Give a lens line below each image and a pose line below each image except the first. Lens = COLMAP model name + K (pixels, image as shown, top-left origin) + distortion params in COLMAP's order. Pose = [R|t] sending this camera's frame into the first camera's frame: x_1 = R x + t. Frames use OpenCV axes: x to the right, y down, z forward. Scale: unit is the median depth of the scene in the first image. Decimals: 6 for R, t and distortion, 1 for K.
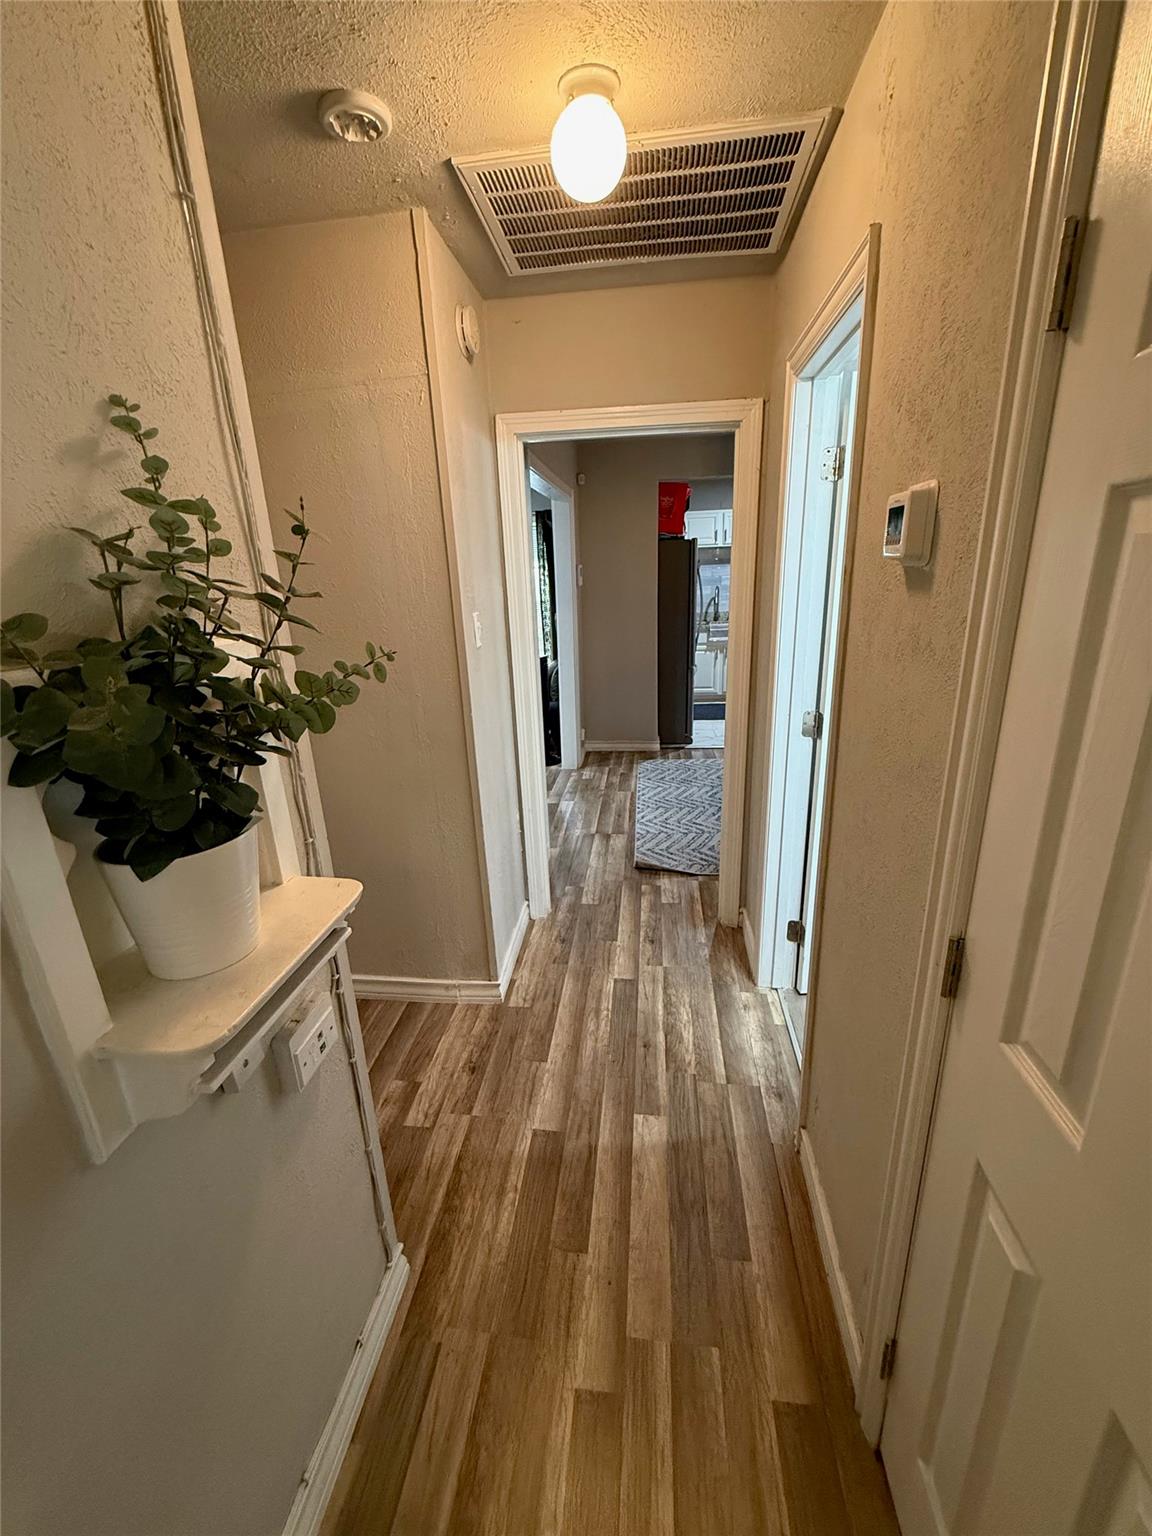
lens RADIAL K [[612.6, 0, 578.8], [0, 612.6, 763.9], [0, 0, 1]] dist [0.004243, 0.000192]
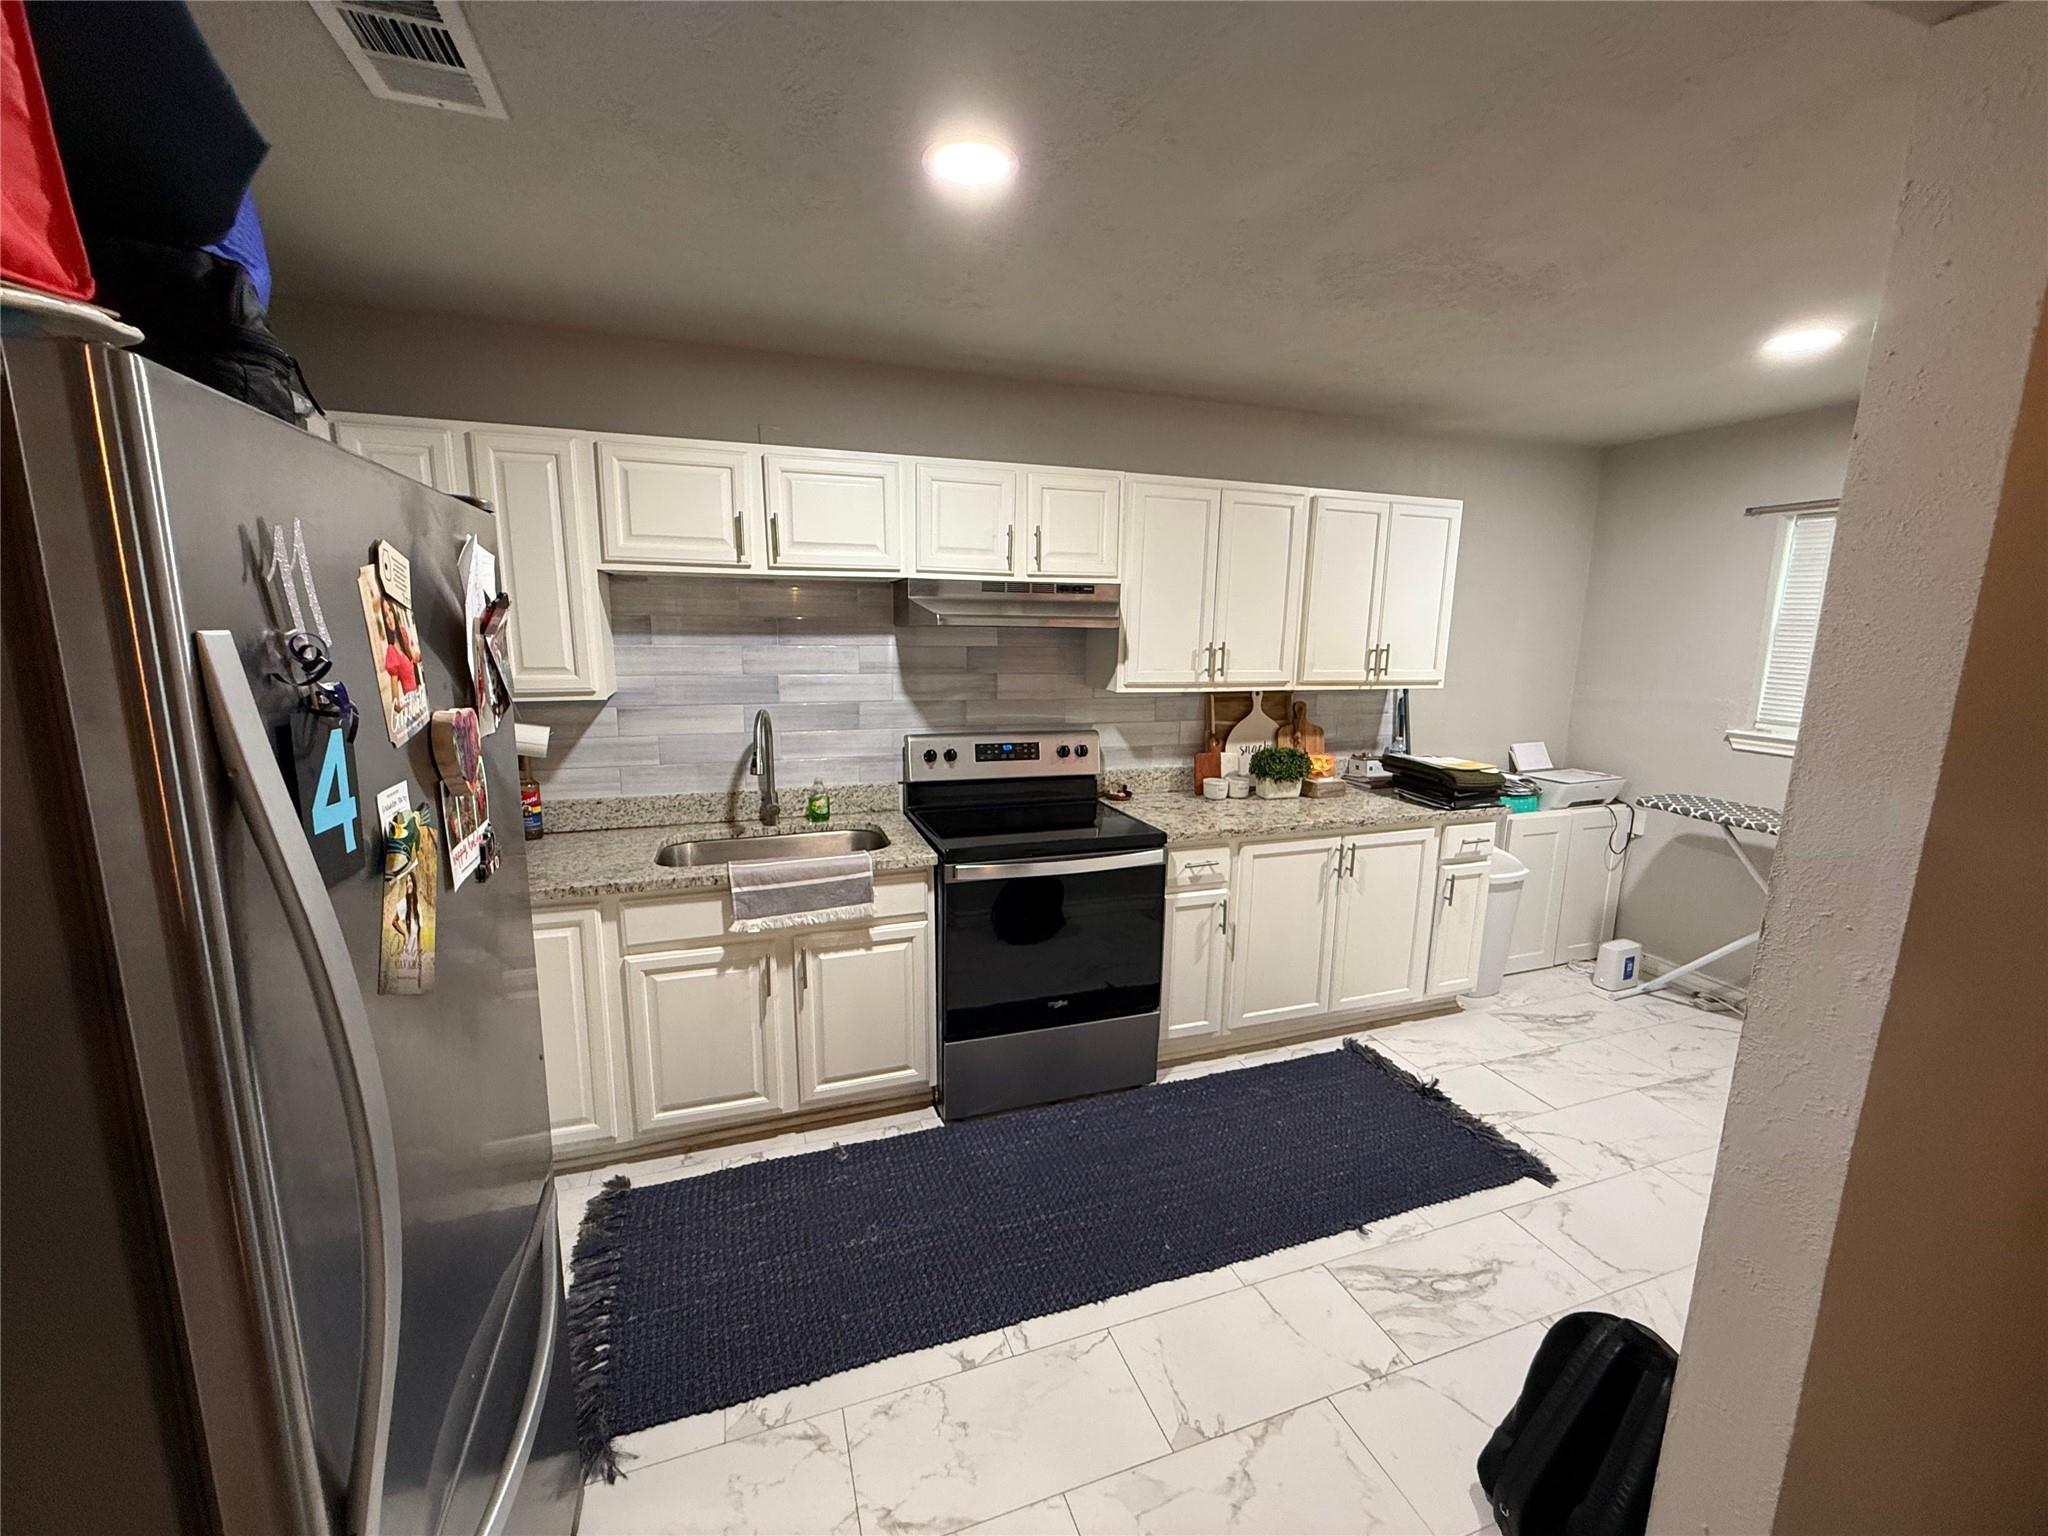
lens RADIAL K [[816.7, 0, 1022.0], [0, 816.7, 761.5], [0, 0, 1]] dist [0.004243, 0.000192]
pose [[0.901652, -0.018675, 0.432058, 0.631444], [0.076109, 0.990326, -0.116024, -0.794005], [-0.425711, 0.137497, 0.894351, 2.291341]]
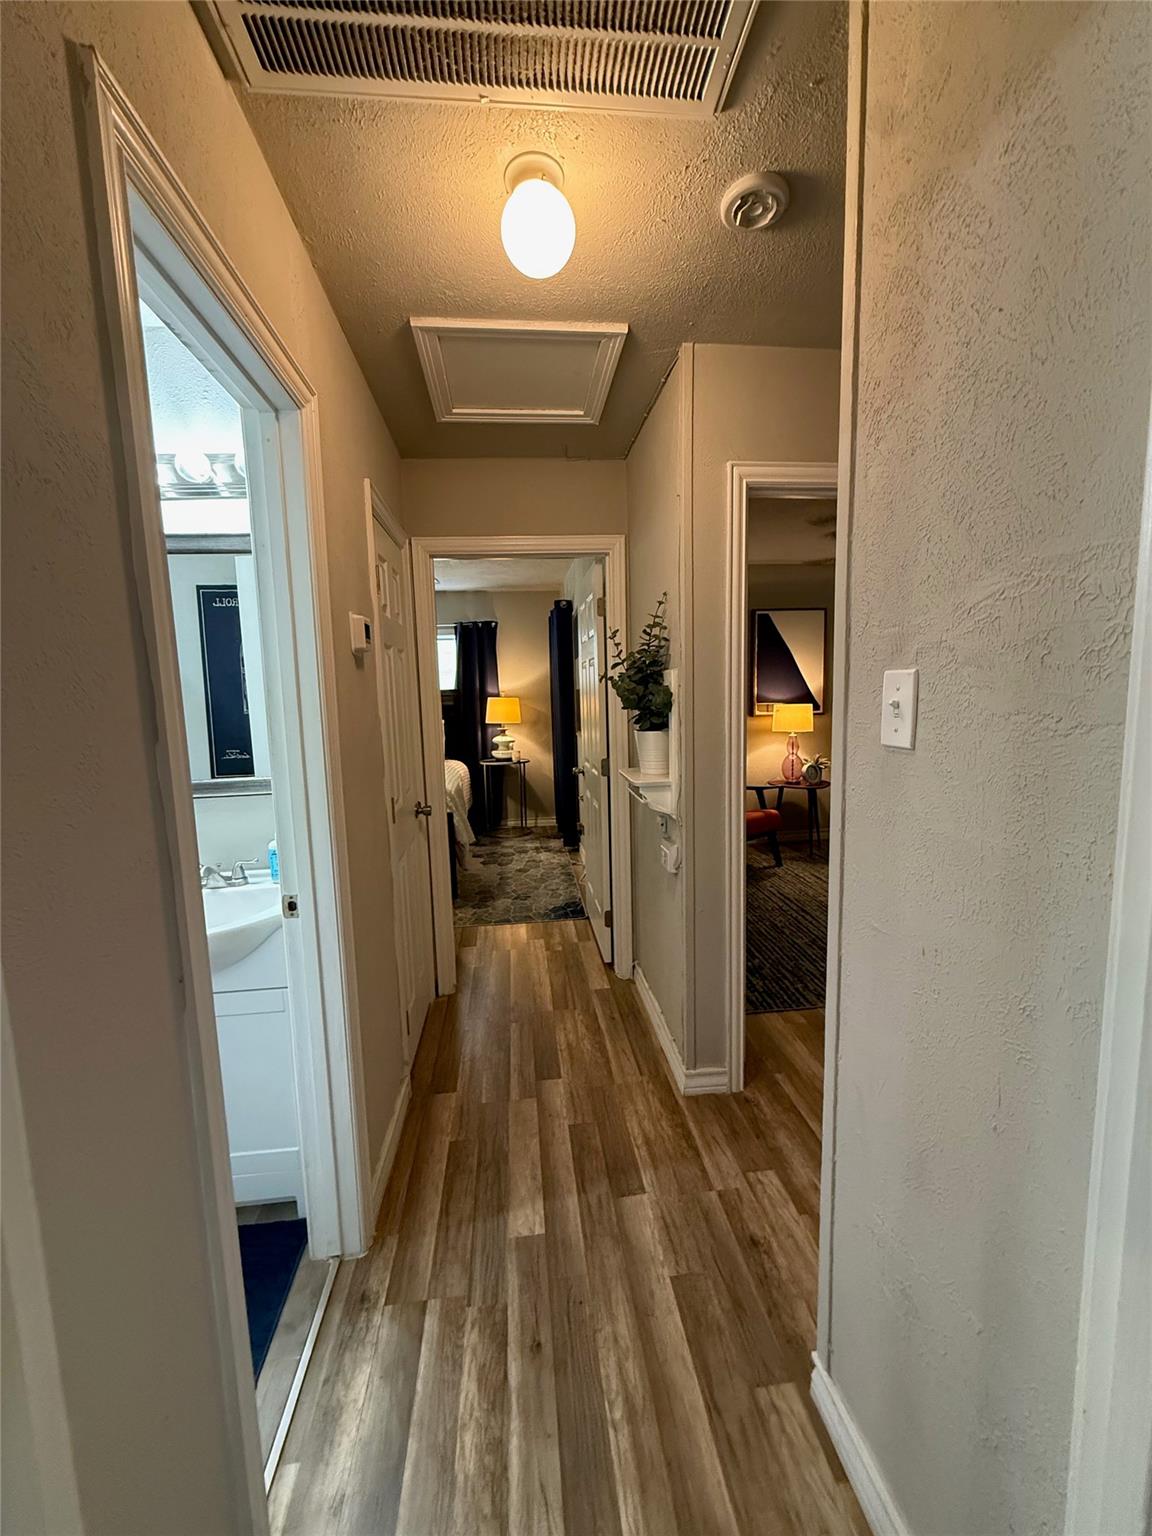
lens RADIAL K [[612.6, 0, 578.6], [0, 612.6, 766.2], [0, 0, 1]] dist [0.004243, 0.000192]
pose [[-0.971882, 0.098627, -0.213820, 0.154855], [0.001745, 0.911047, 0.412299, -0.382404], [0.235464, 0.400333, -0.885602, 1.427542]]
